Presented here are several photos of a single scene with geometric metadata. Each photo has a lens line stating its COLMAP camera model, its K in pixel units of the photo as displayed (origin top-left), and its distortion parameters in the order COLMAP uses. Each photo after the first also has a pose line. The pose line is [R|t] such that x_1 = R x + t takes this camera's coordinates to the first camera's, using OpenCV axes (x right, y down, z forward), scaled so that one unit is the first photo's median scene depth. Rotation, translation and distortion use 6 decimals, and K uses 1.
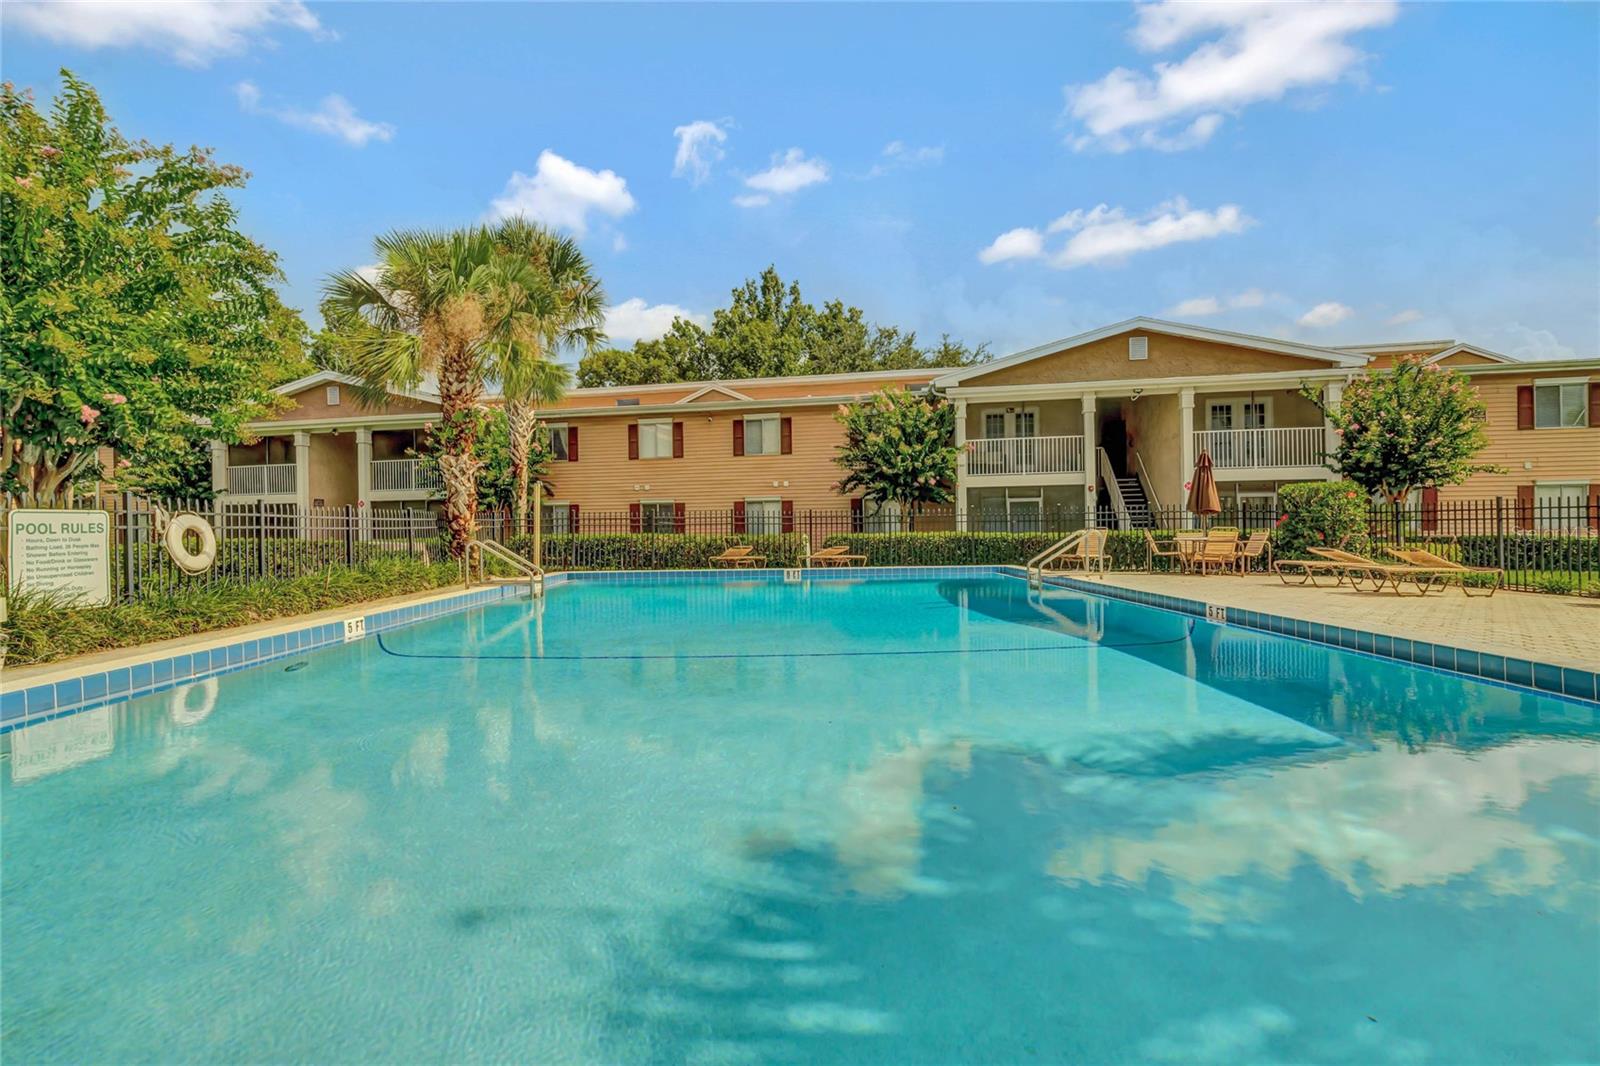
lens RADIAL K [[733.3, 0, 800.9], [0, 733.3, 529.4], [0, 0, 1]] dist [-0.003691, 0.001351]
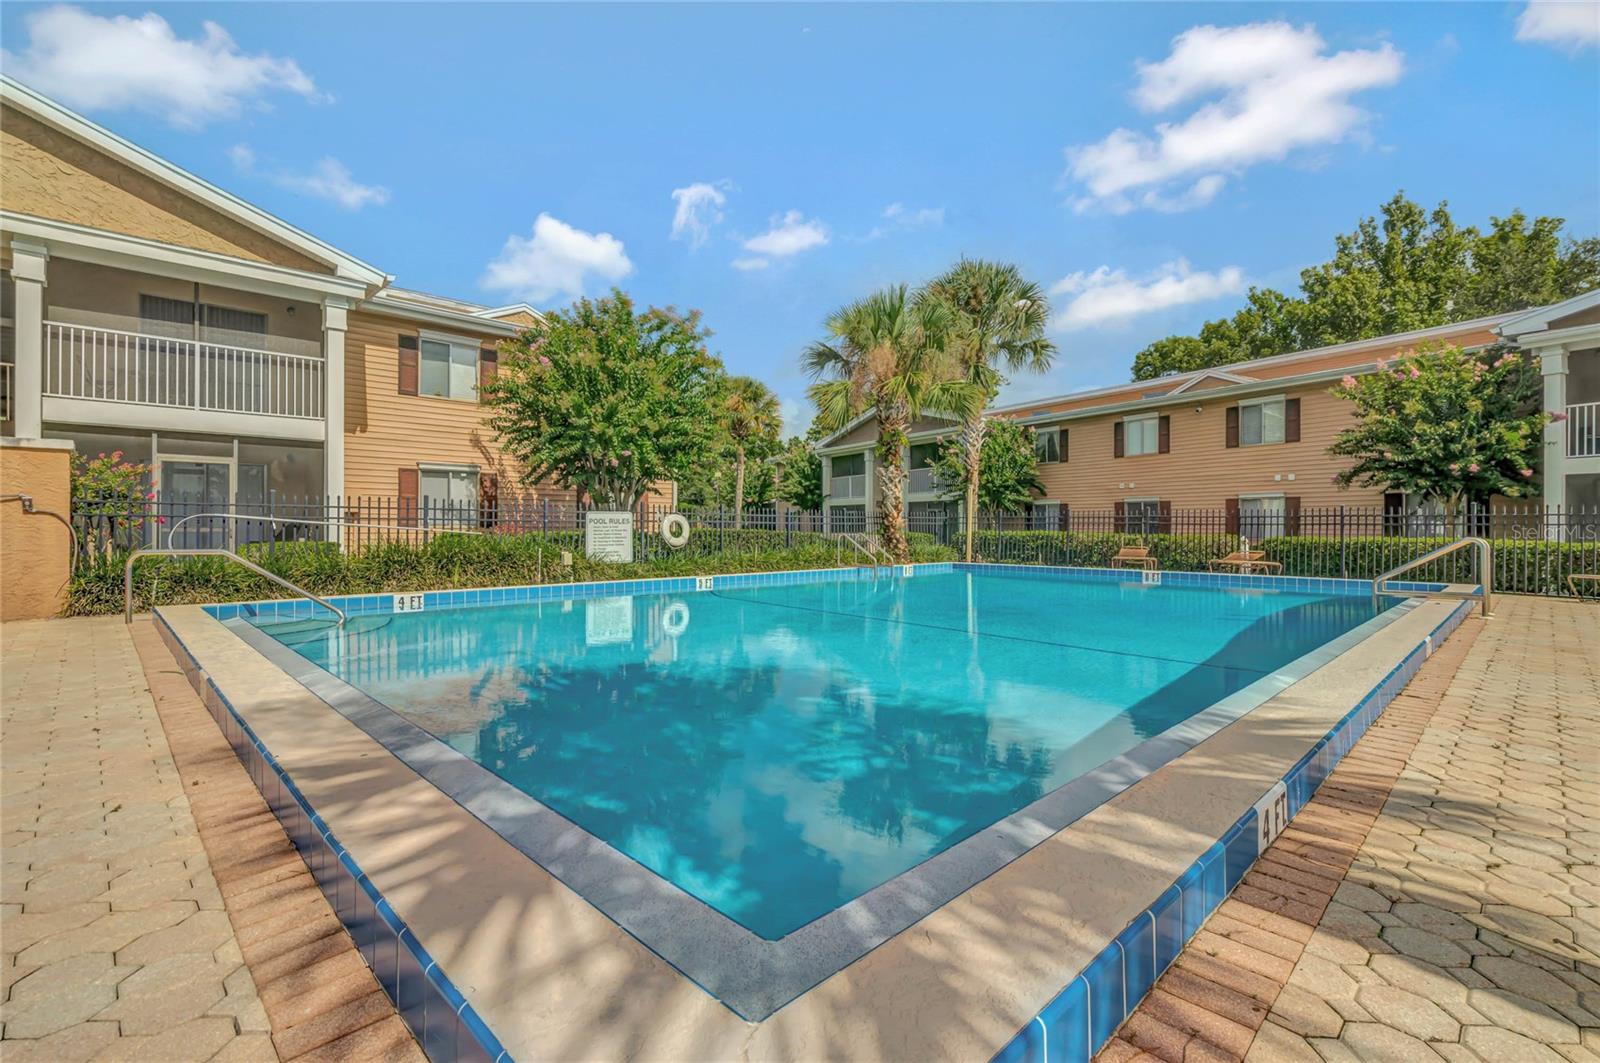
lens RADIAL K [[733.3, 0, 791.8], [0, 733.3, 529.0], [0, 0, 1]] dist [-0.003691, 0.001351]
pose [[0.683157, 0.016250, -0.730090, 0.197986], [-0.014463, 0.999857, 0.008721, -0.001221], [0.730128, 0.004601, 0.683295, 0.002096]]
